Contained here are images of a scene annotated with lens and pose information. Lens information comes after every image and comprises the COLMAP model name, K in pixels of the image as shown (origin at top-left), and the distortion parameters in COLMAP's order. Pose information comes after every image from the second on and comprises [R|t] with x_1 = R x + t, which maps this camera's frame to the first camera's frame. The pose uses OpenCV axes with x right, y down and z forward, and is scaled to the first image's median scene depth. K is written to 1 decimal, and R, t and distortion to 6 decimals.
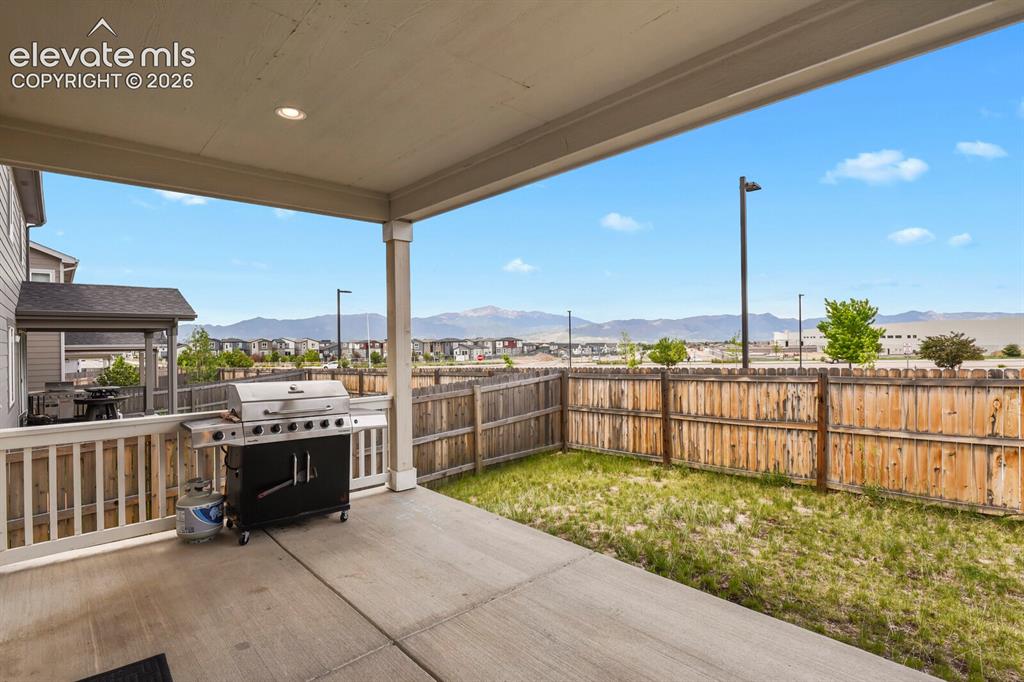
lens RADIAL K [[500.3, 0, 512.0], [0, 500.3, 341.0], [0, 0, 1]] dist [-0.001769, -0.000102]
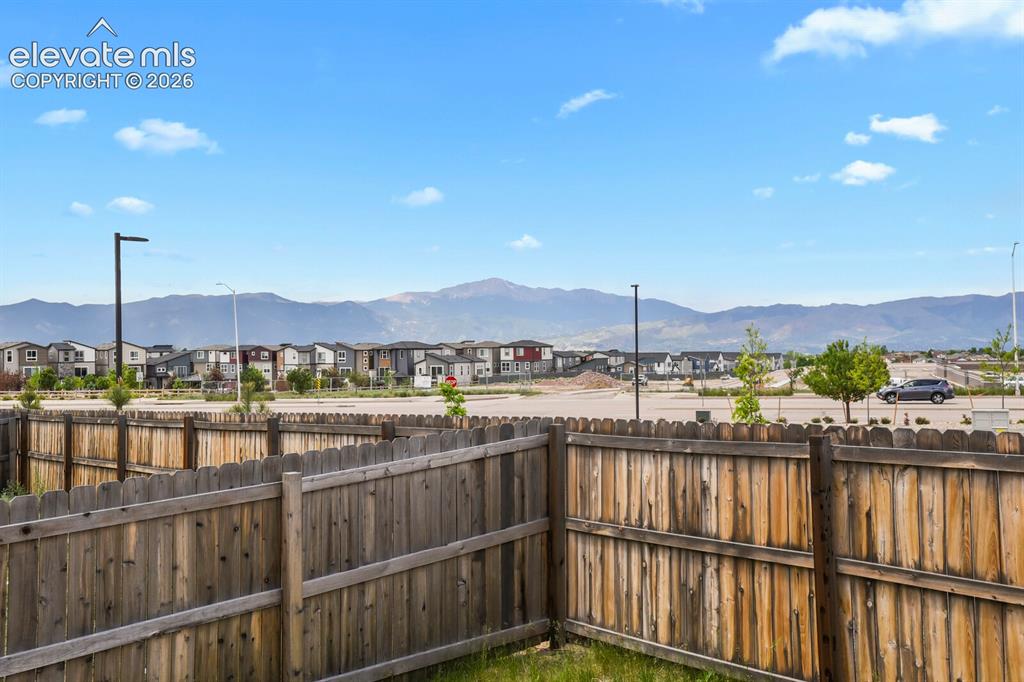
lens RADIAL K [[956.3, 0, 512.0], [0, 956.3, 341.0], [0, 0, 1]] dist [0.103806, 0.014323]
pose [[0.999426, 0.001234, -0.033858, 0.101718], [-0.001462, 0.999977, -0.006690, -0.000845], [0.033849, 0.006735, 0.999404, 0.287196]]
